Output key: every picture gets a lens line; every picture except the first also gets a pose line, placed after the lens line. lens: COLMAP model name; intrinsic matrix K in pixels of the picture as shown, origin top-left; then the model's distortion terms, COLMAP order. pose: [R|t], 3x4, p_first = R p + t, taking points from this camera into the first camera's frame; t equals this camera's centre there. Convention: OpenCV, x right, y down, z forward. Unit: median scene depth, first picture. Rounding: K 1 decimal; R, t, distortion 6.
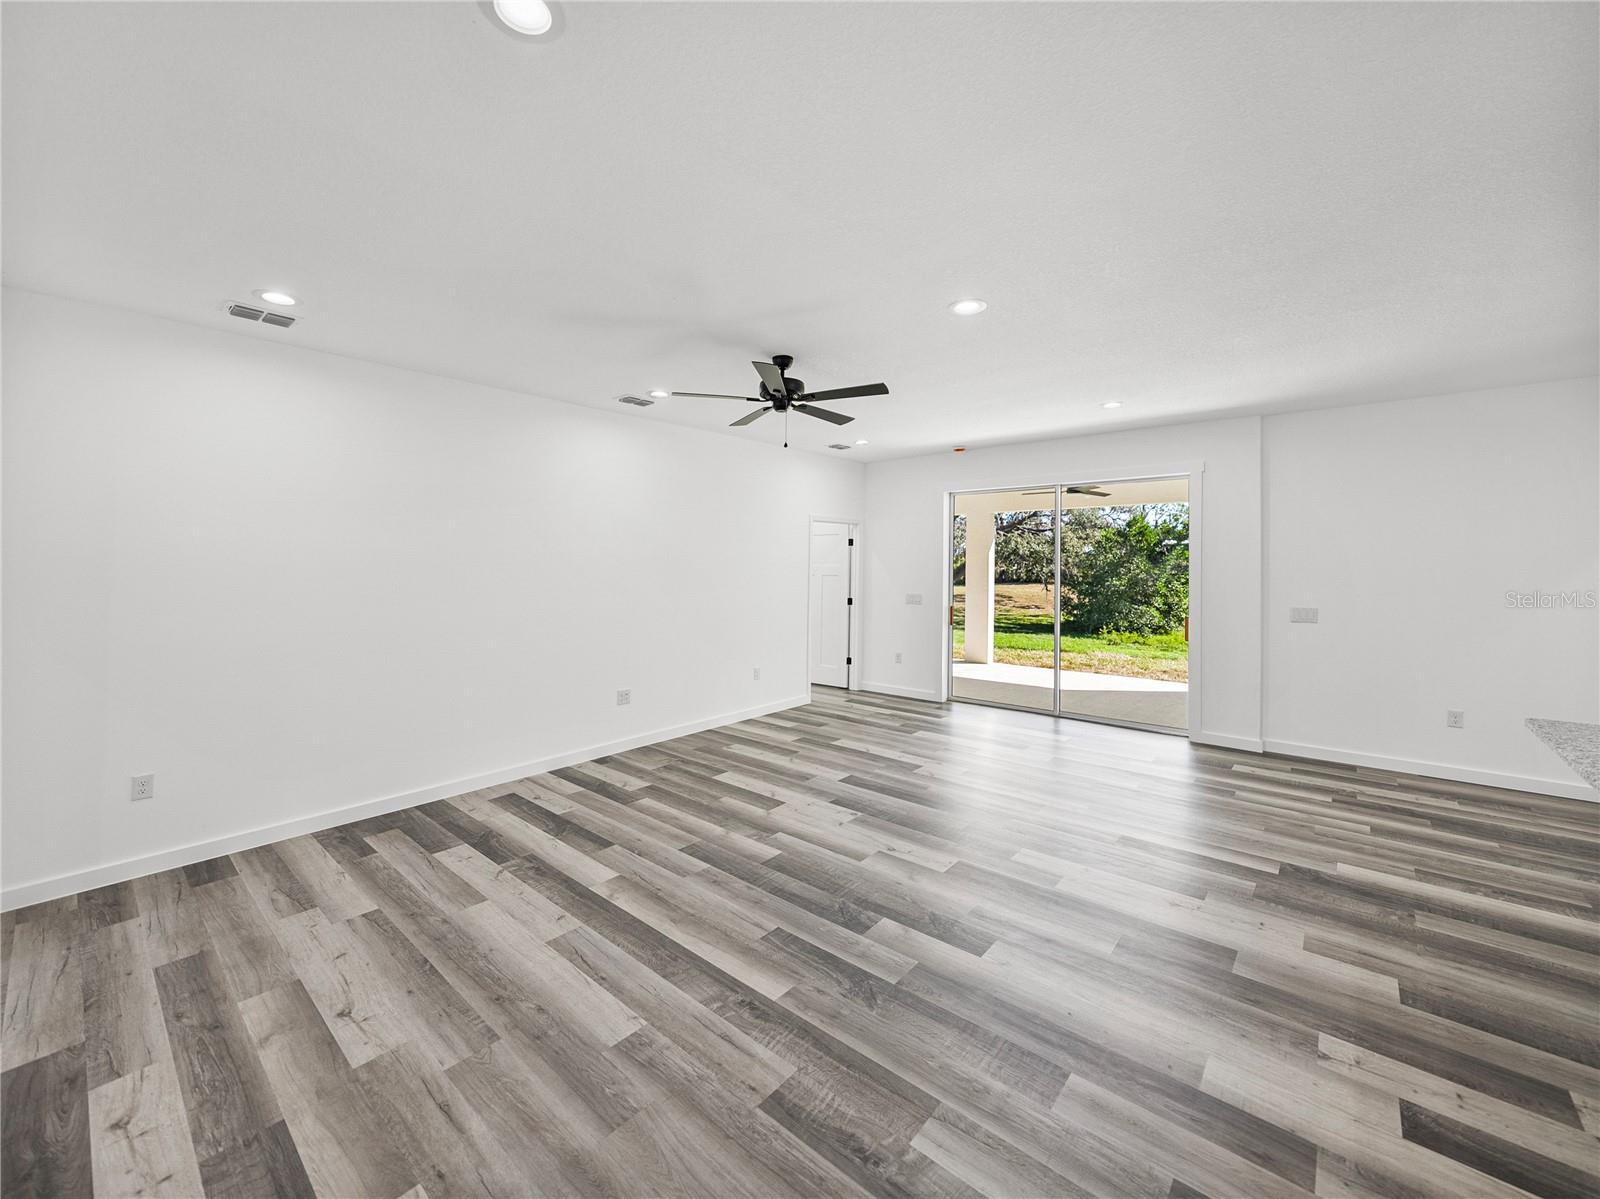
lens RADIAL K [[642.5, 0, 786.7], [0, 642.5, 558.4], [0, 0, 1]] dist [-0.001297, -0.000203]
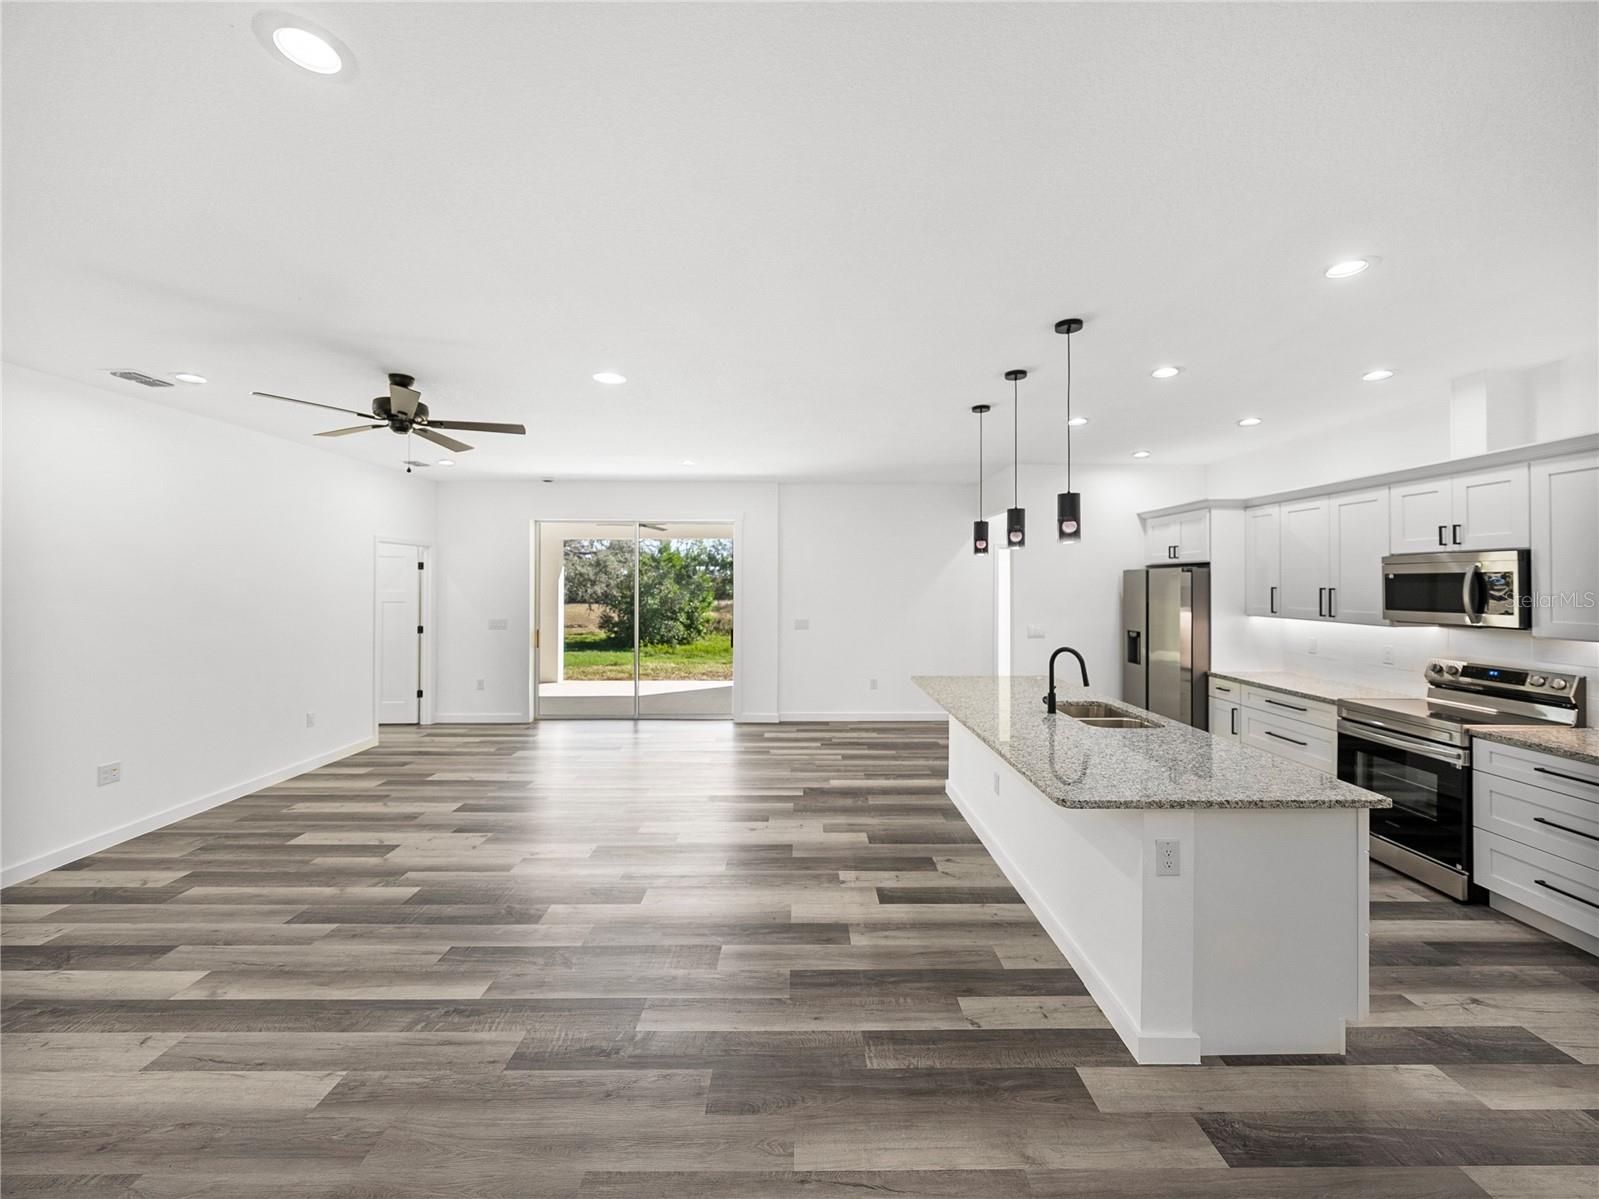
lens RADIAL K [[628.5, 0, 803.6], [0, 628.5, 586.9], [0, 0, 1]] dist [-0.002085, -0.000017]
pose [[0.747611, -0.003325, 0.664128, -0.234335], [-0.005221, 0.999927, 0.010883, -0.019796], [-0.664116, -0.011604, 0.747539, -0.117483]]
